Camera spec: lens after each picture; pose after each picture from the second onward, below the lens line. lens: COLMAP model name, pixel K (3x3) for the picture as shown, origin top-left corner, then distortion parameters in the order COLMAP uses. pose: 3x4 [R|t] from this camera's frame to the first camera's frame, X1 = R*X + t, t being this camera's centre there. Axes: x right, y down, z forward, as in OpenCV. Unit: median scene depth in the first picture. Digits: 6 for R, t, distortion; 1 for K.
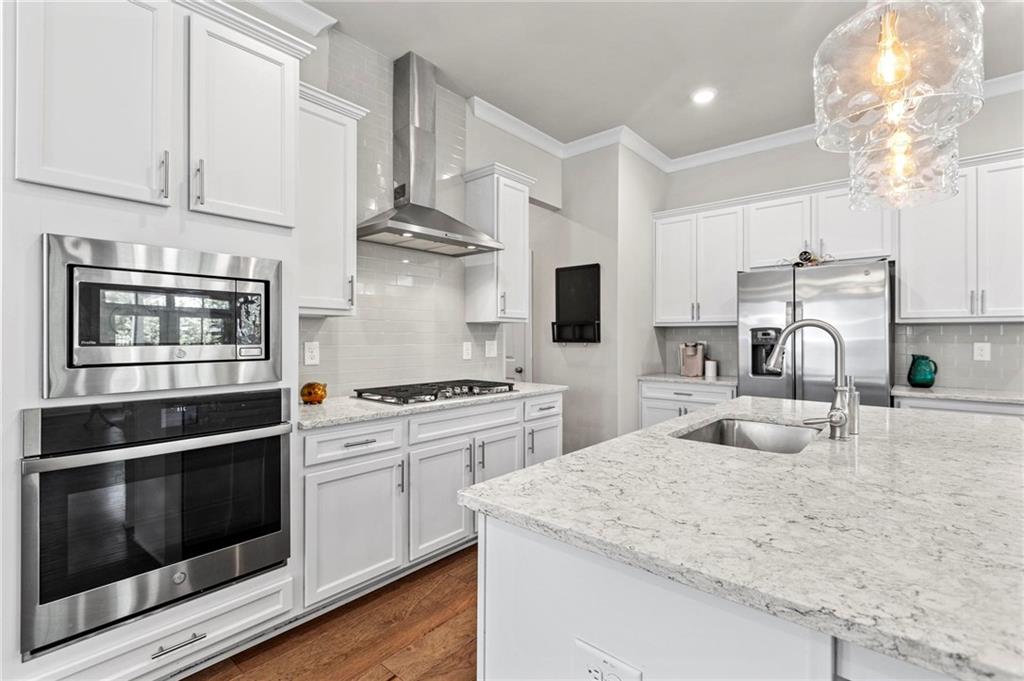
lens RADIAL K [[466.6, 0, 511.1], [0, 466.6, 332.3], [0, 0, 1]] dist [0.003015, -0.000290]
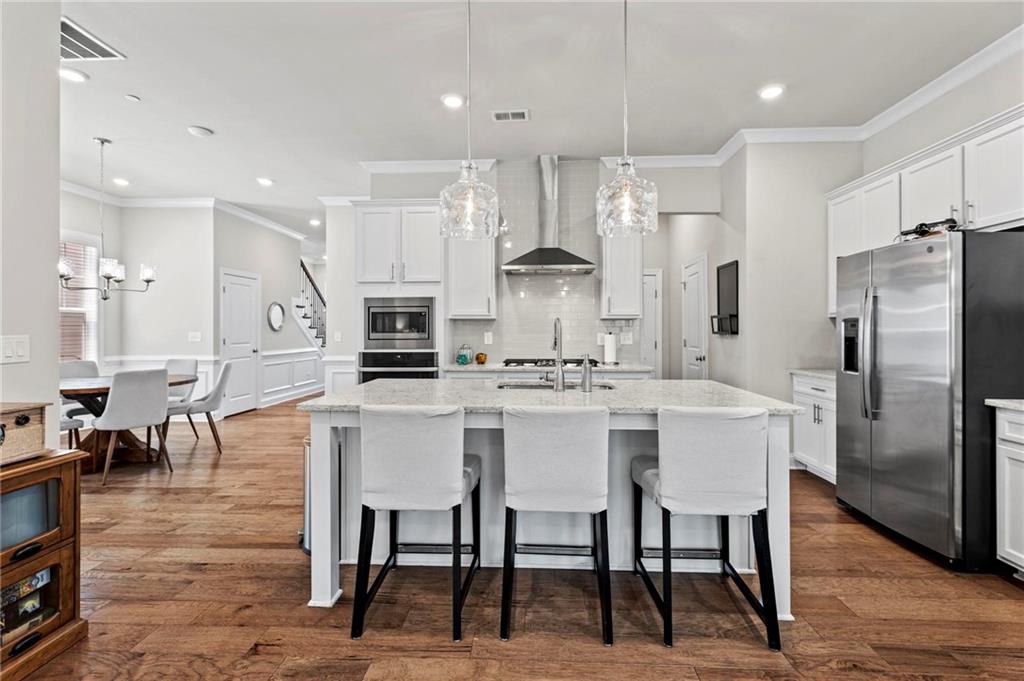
lens RADIAL K [[464.3, 0, 512.5], [0, 464.3, 325.1], [0, 0, 1]] dist [0.000670, 0.000366]
pose [[0.620821, -0.012375, -0.783855, 0.824467], [0.010340, 0.999918, -0.007596, 0.004406], [0.783884, -0.003389, 0.620898, -0.070900]]
